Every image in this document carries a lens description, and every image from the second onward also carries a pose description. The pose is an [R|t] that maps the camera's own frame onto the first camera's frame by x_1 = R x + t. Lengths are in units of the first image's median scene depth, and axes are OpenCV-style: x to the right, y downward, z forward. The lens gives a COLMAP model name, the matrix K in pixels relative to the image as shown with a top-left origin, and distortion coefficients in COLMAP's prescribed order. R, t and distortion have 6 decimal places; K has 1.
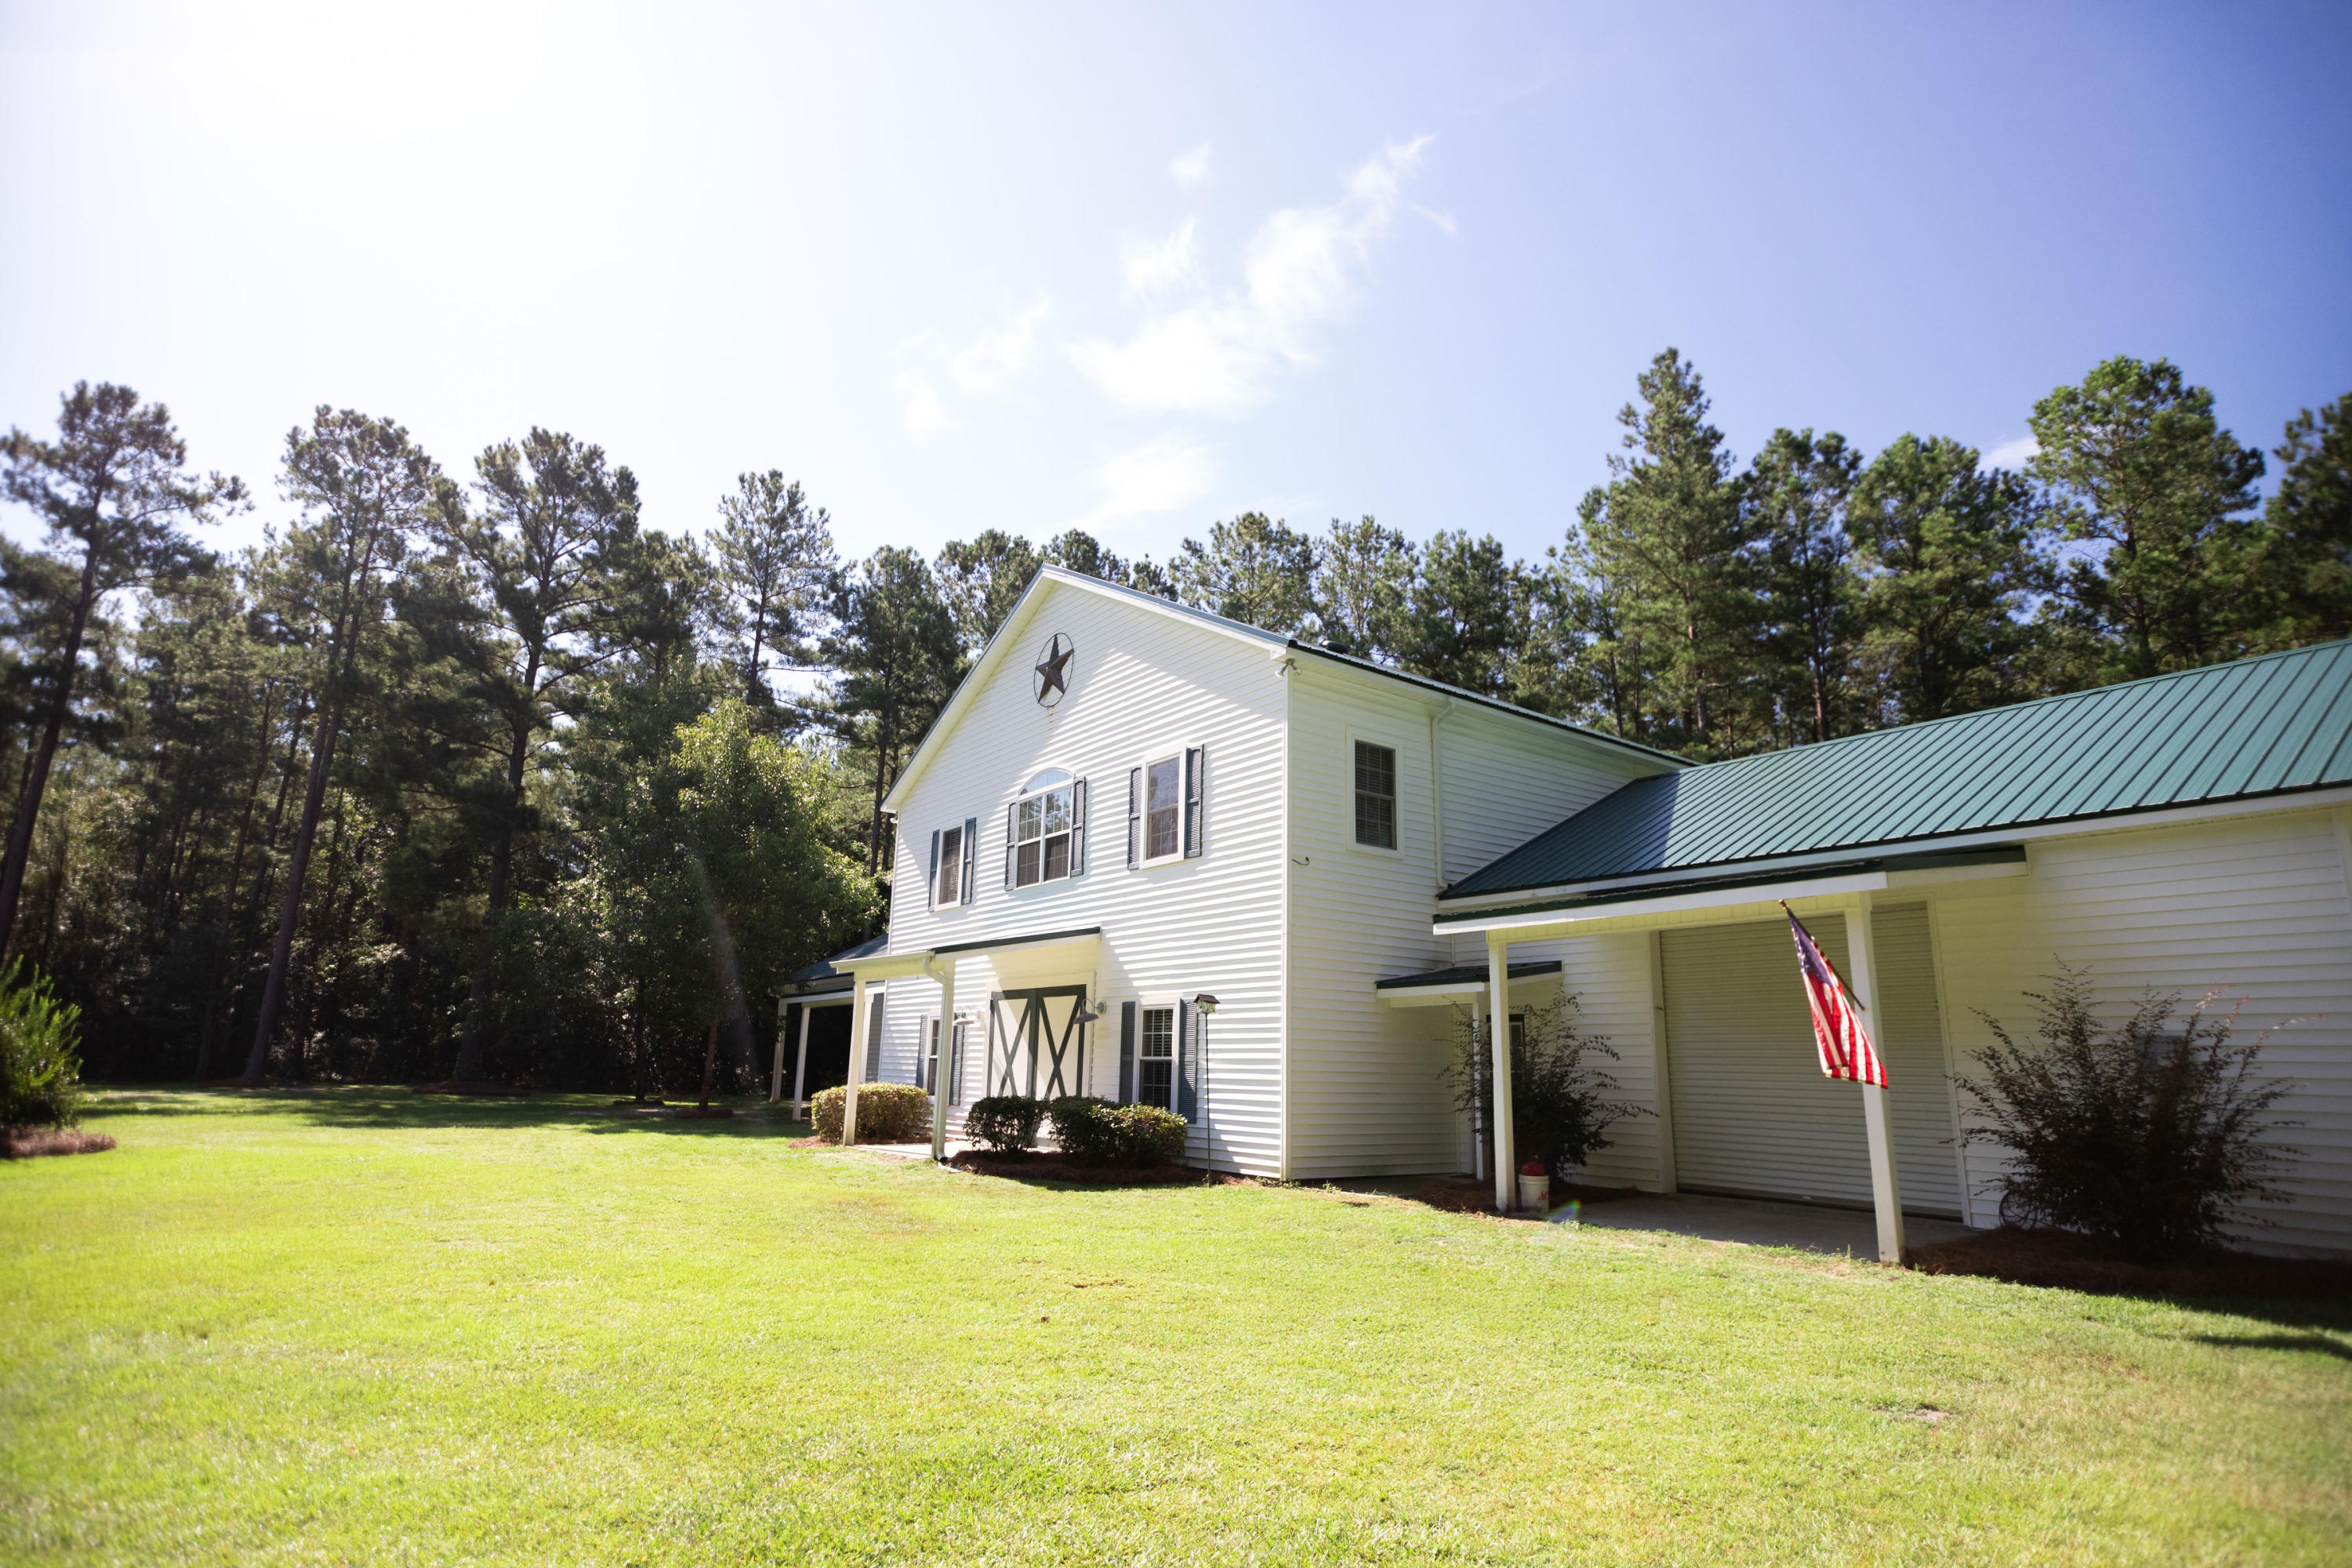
lens RADIAL K [[1206.4, 0, 1184.8], [0, 1206.4, 797.3], [0, 0, 1]] dist [0.013362, 0.002083]
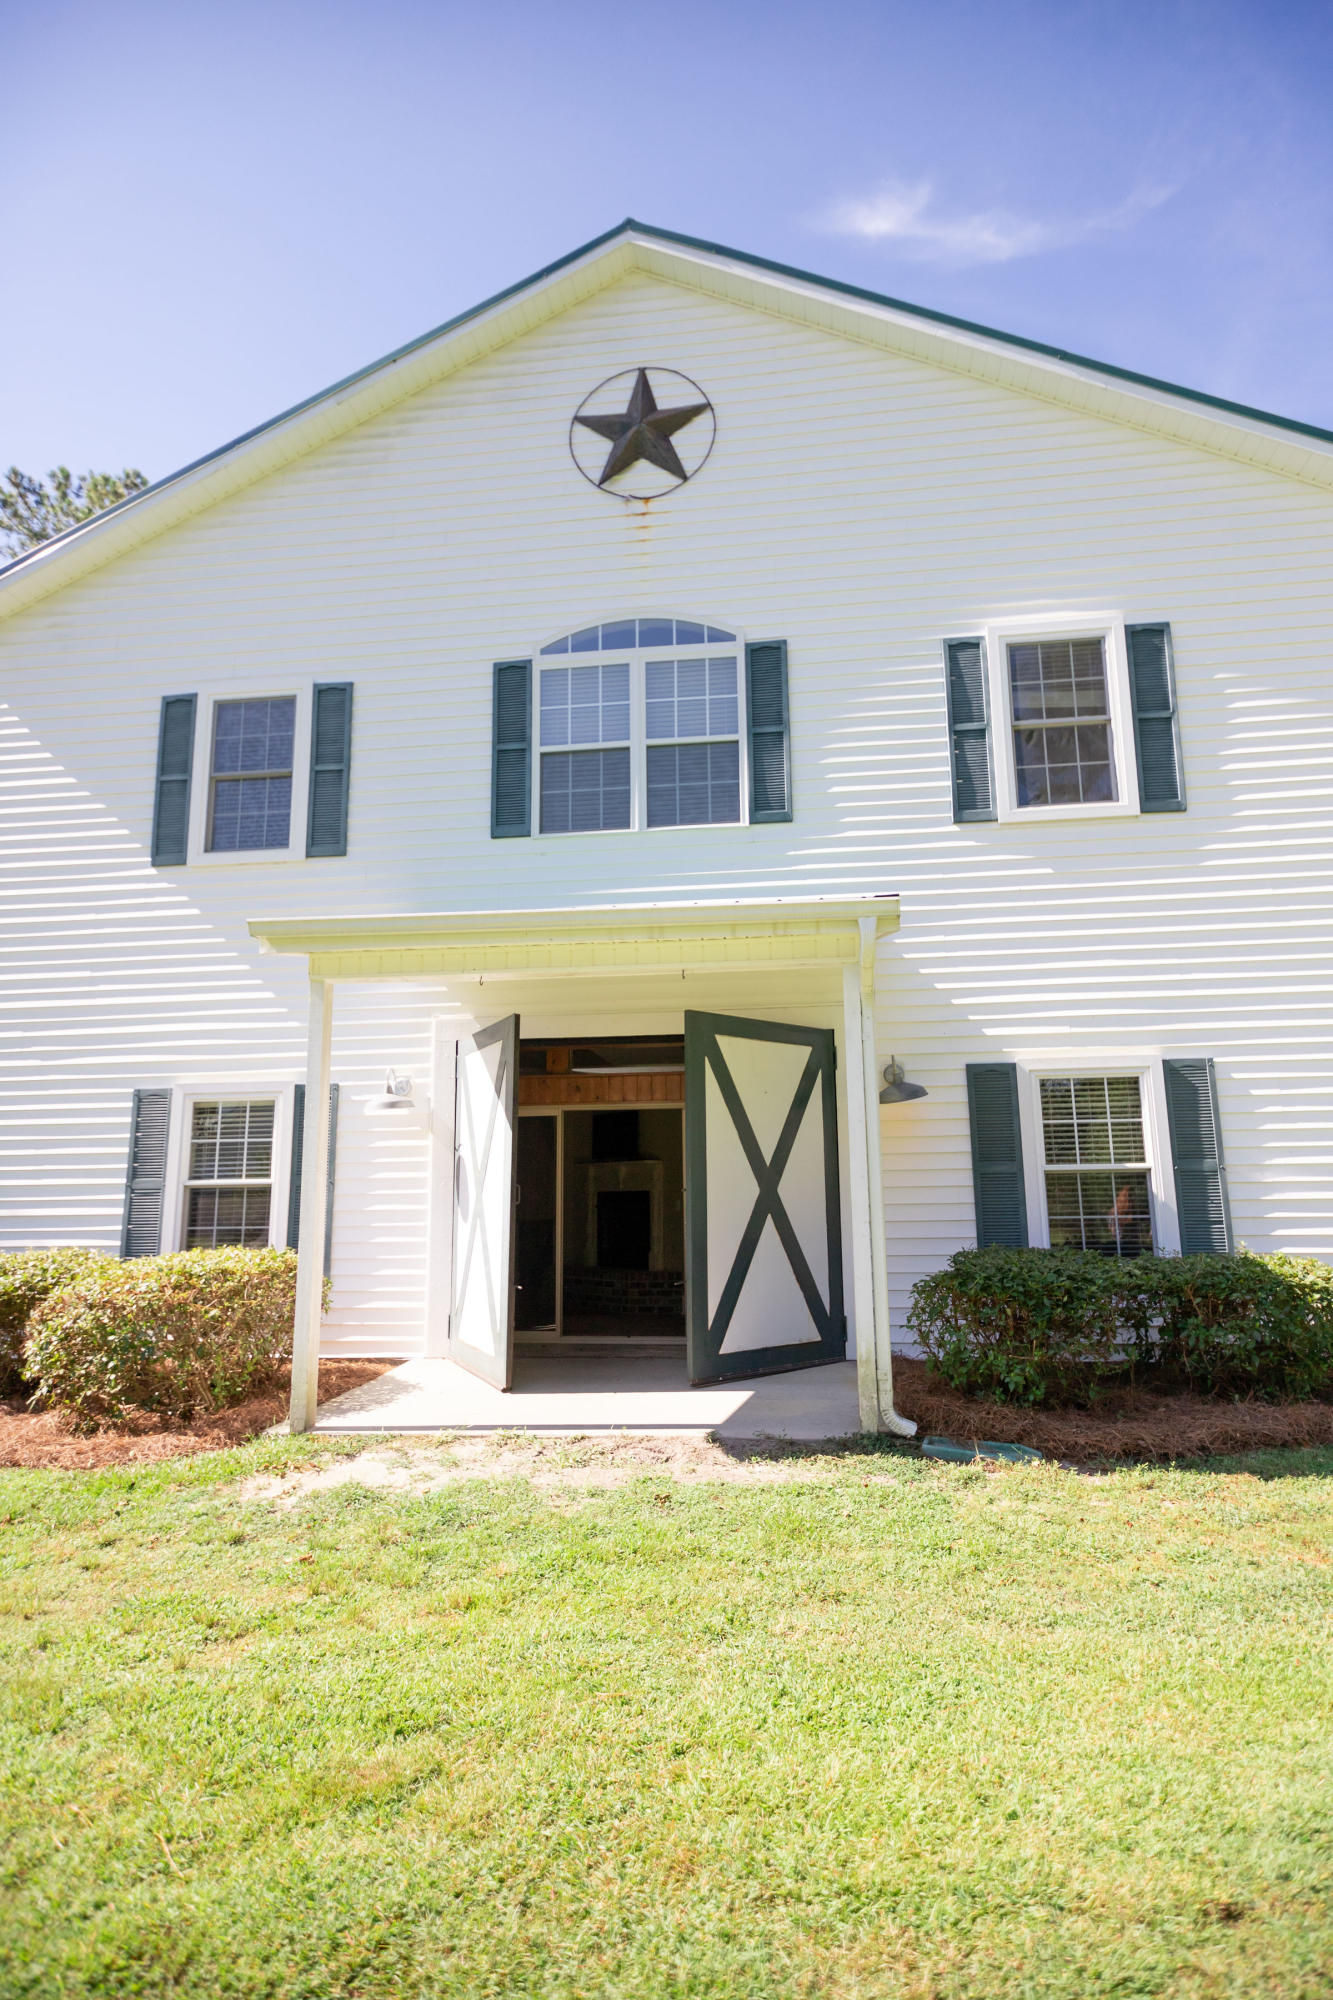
lens RADIAL K [[1066.1, 0, 674.9], [0, 1066.1, 998.1], [0, 0, 1]] dist [0.018916, 0.001404]
pose [[0.691657, 0.098129, 0.715529, -0.434908], [-0.129924, 0.991470, -0.010383, 0.148182], [-0.710444, -0.085783, 0.698506, 0.699970]]
